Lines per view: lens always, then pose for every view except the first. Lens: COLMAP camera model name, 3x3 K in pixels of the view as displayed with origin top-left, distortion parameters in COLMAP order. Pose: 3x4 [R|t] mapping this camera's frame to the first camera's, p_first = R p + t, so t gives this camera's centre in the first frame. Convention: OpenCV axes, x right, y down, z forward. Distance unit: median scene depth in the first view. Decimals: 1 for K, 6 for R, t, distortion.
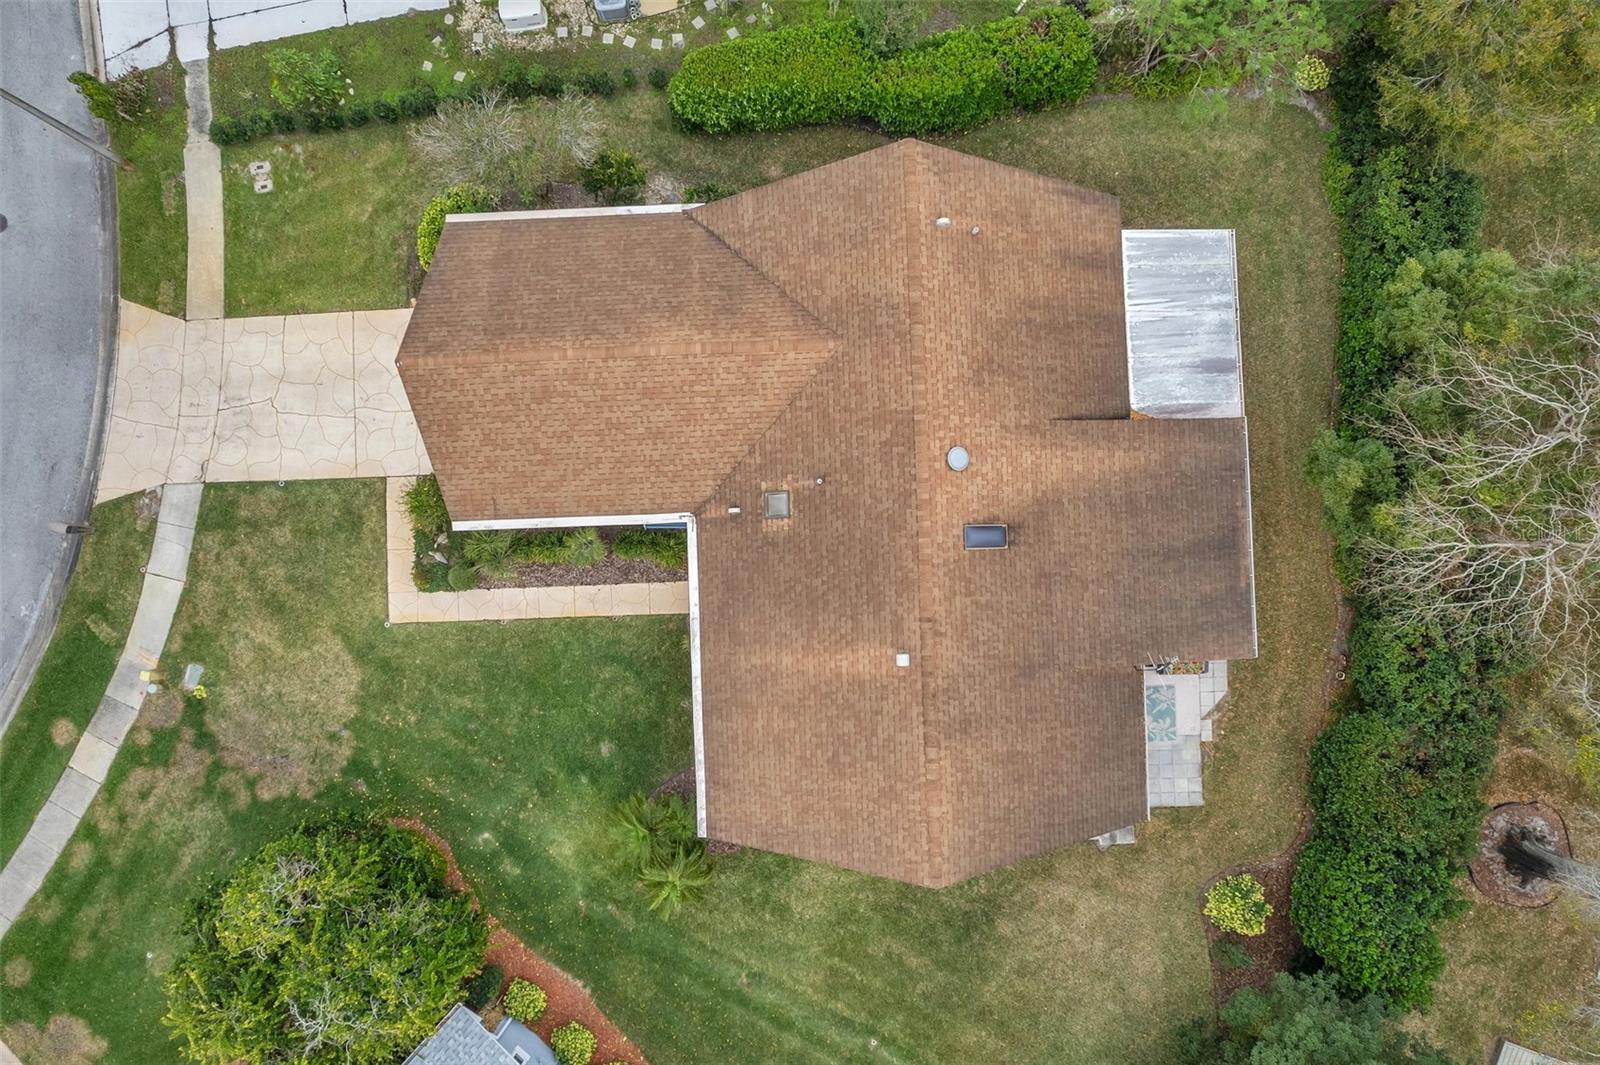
lens RADIAL K [[1013.4, 0, 800.0], [0, 1013.4, 532.5], [0, 0, 1]] dist [-0.077064, 0.089560]
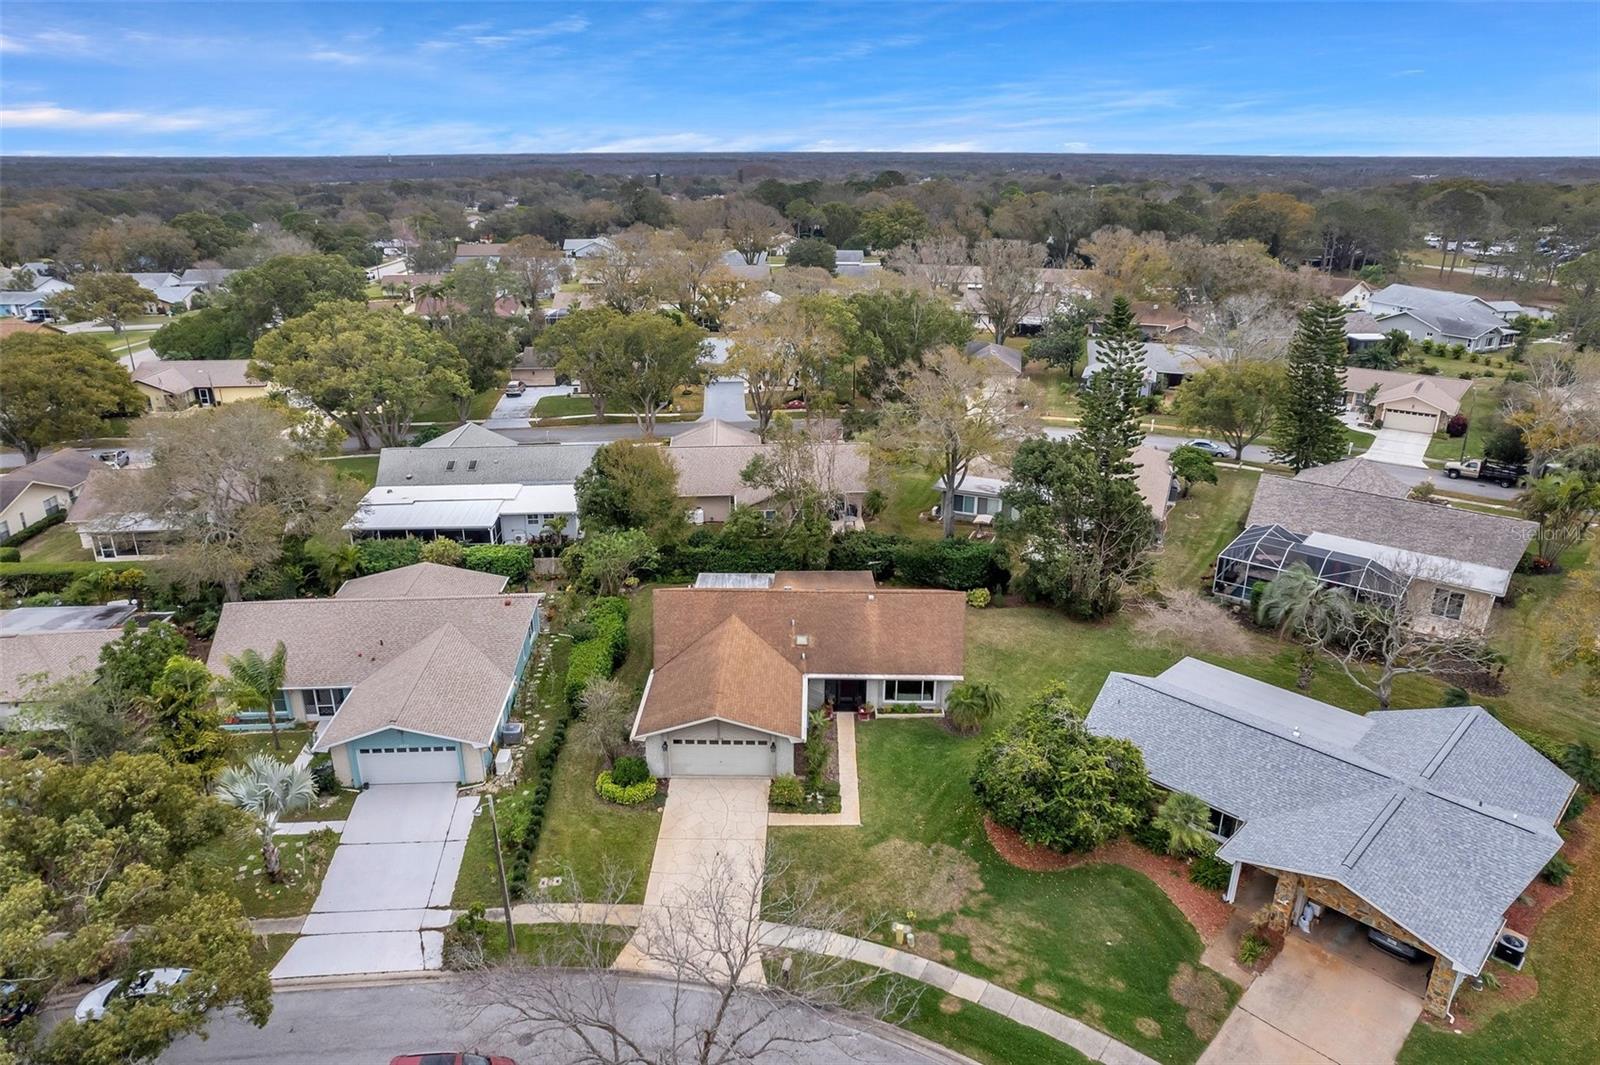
lens RADIAL K [[1013.4, 0, 800.0], [0, 1013.4, 532.5], [0, 0, 1]] dist [-0.077064, 0.089560]
pose [[0.053788, -0.340783, 0.938602, -1.715279], [0.998350, 0.037297, -0.043670, 0.046282], [-0.020125, 0.939402, 0.342227, 0.027761]]
